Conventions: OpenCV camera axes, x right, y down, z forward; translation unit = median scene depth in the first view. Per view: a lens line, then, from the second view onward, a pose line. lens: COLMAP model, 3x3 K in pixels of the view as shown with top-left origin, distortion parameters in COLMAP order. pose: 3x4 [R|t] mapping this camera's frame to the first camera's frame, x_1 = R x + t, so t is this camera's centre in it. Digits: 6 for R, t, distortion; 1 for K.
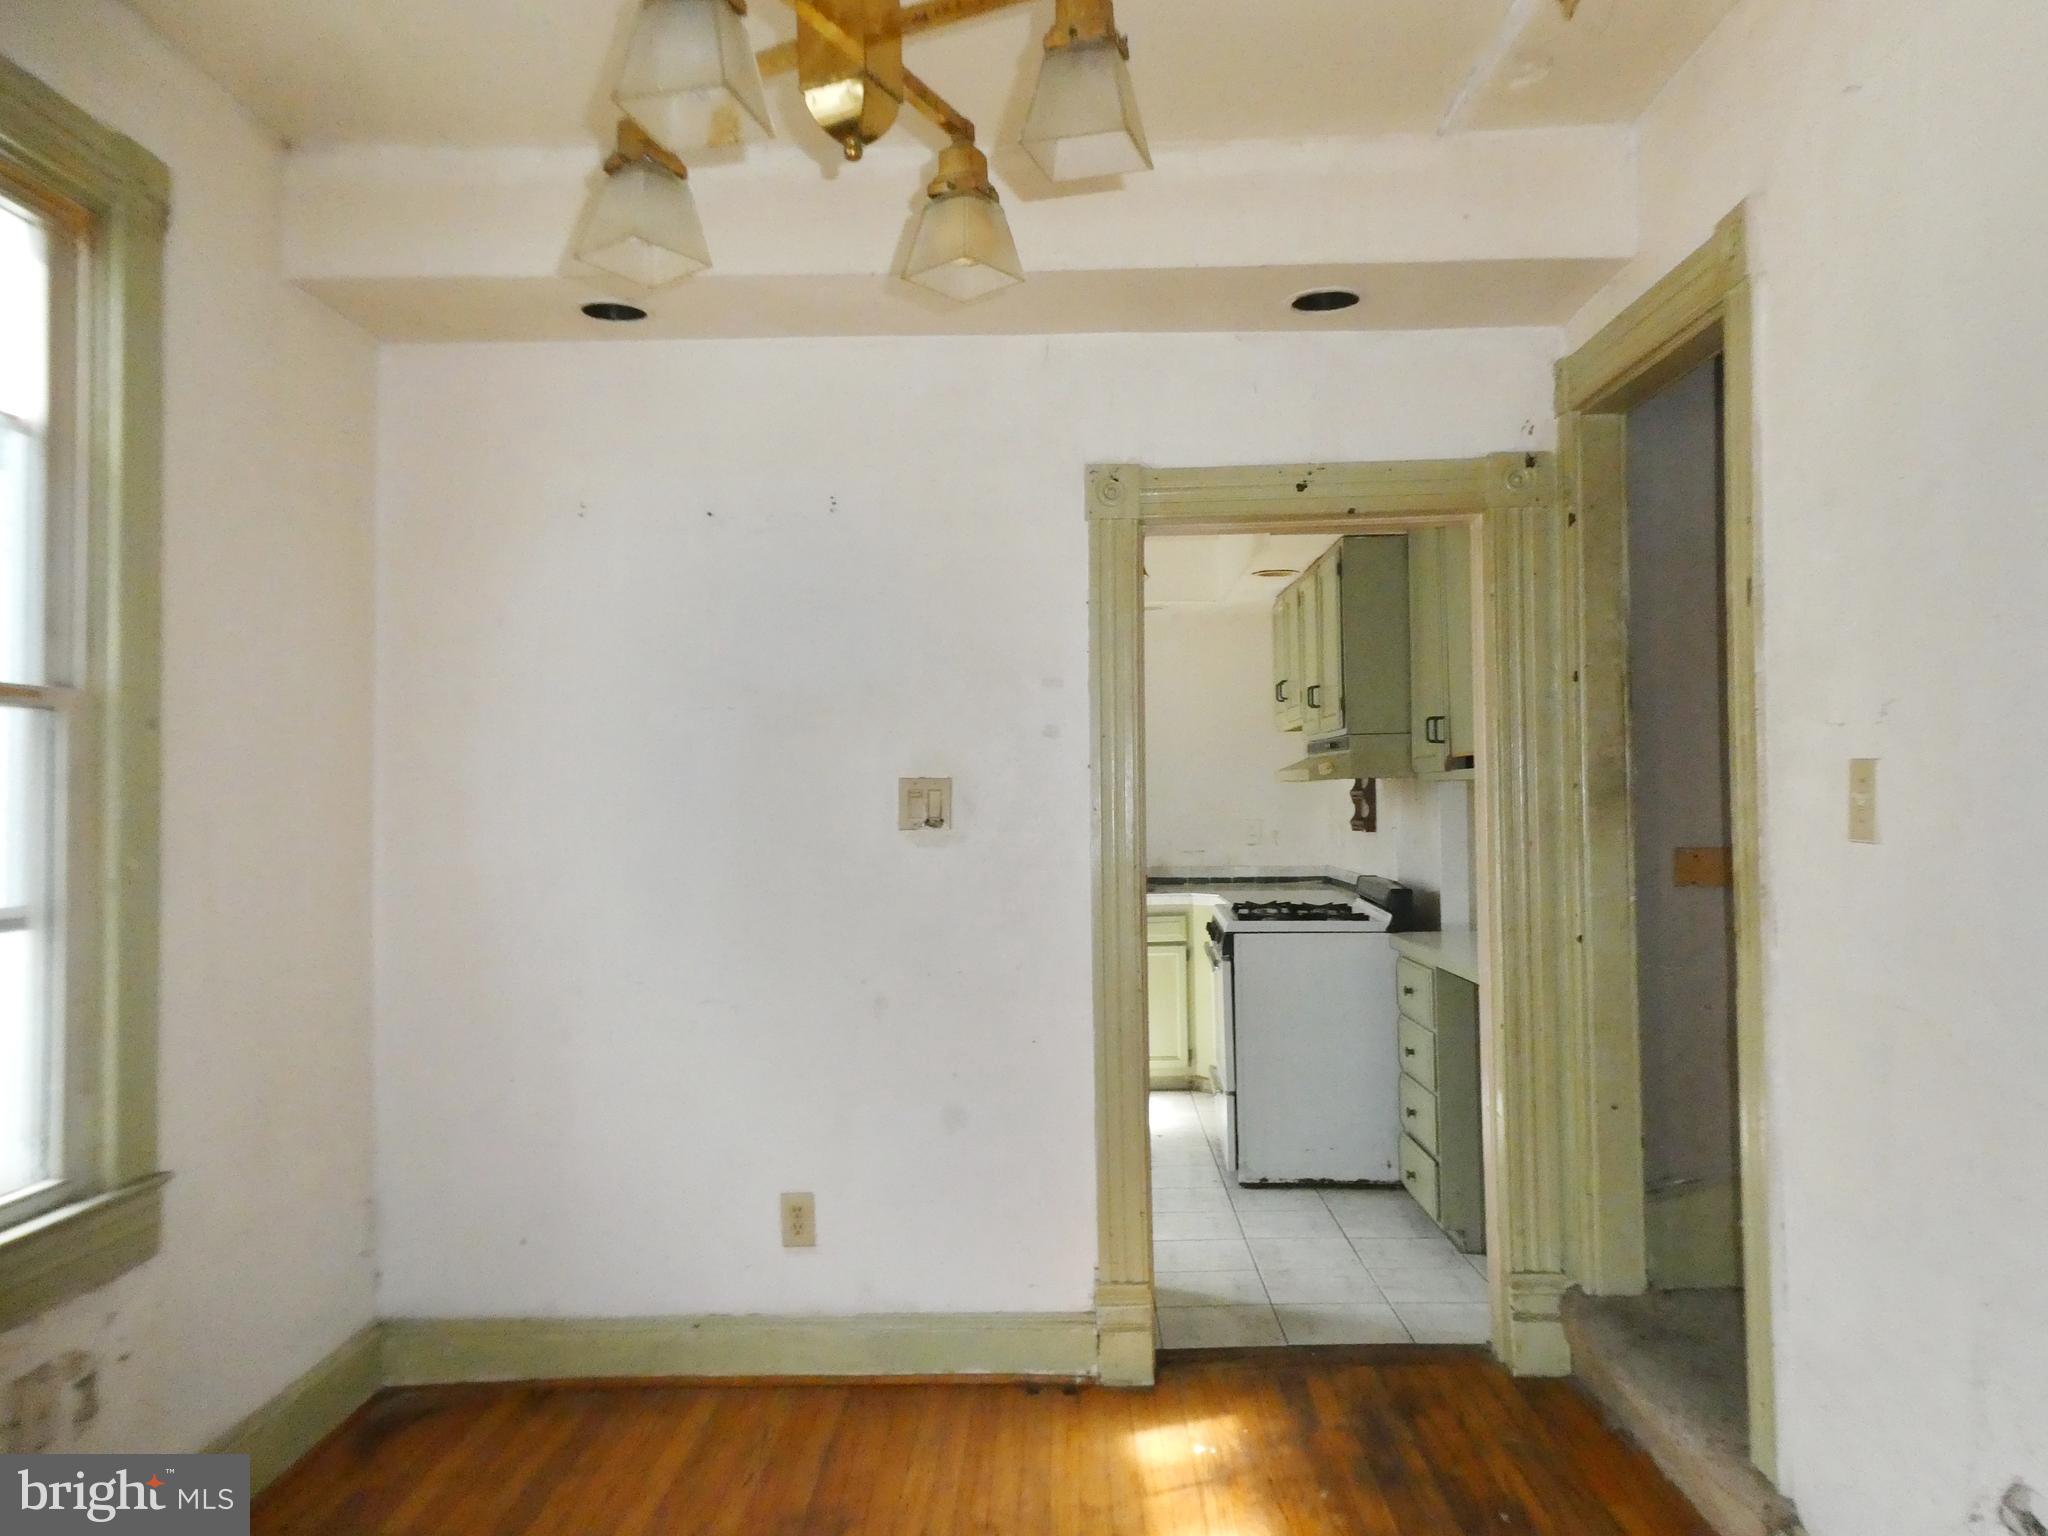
lens RADIAL K [[1564.2, 0, 1024.0], [0, 1564.2, 768.0], [0, 0, 1]] dist [0.039196, -0.057338]
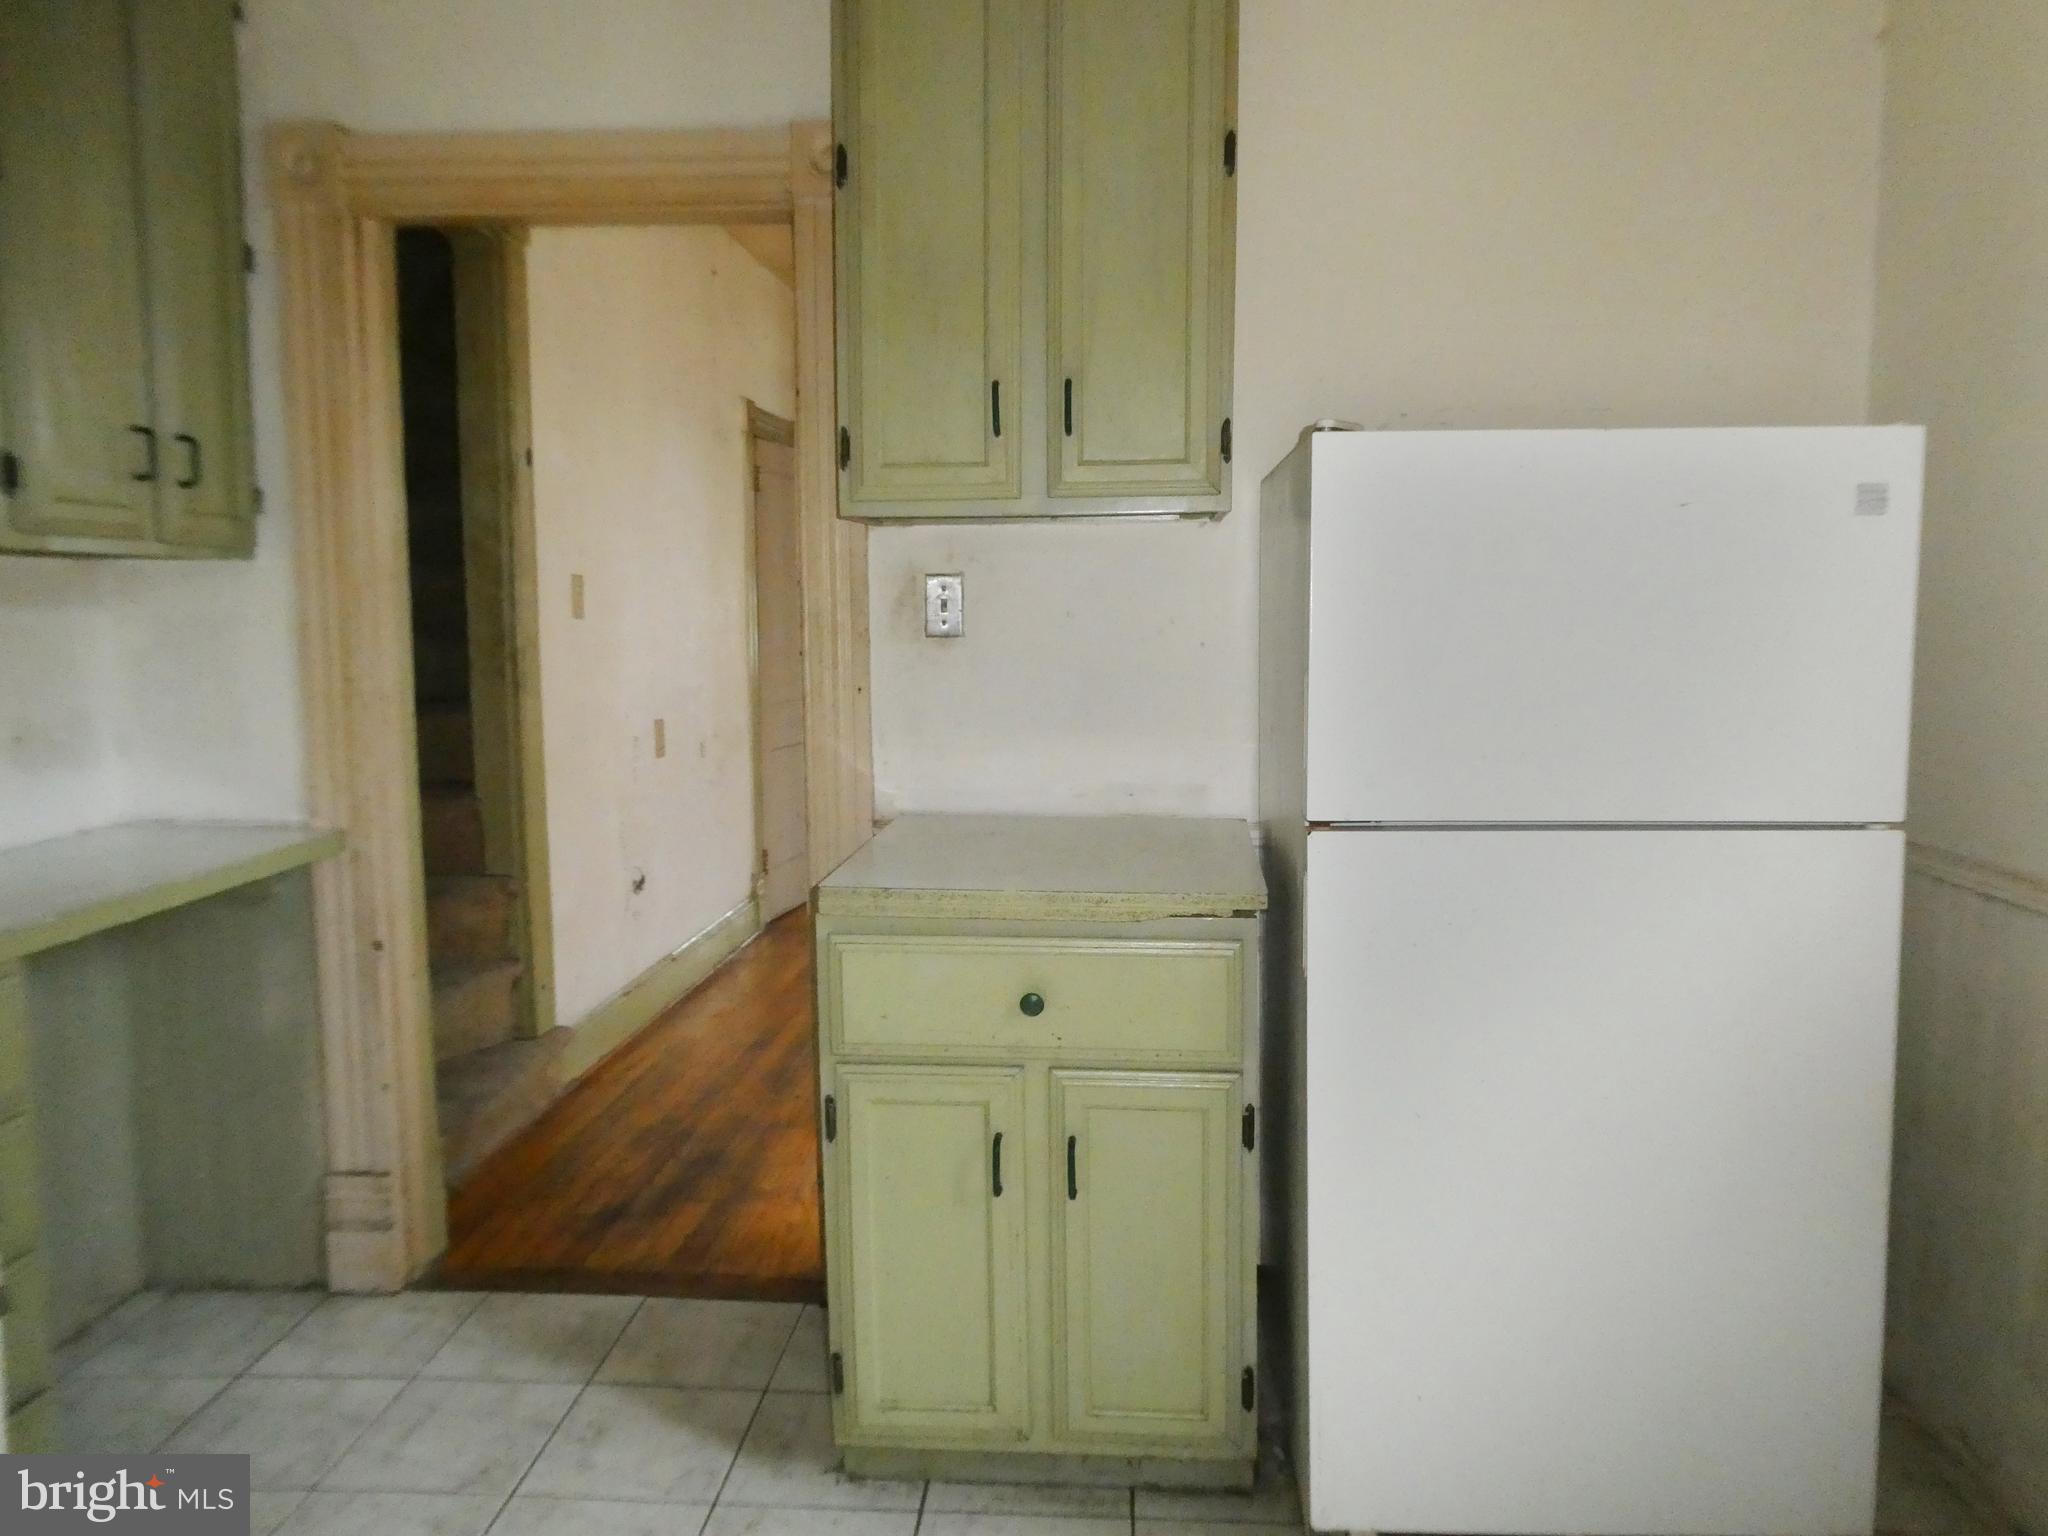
lens RADIAL K [[1564.2, 0, 1024.0], [0, 1564.2, 768.0], [0, 0, 1]] dist [0.039196, -0.057338]
pose [[-0.998162, 0.009490, 0.059862, -0.072580], [0.015677, 0.994479, 0.103754, 0.024617], [-0.058547, 0.104502, -0.992800, 1.795884]]
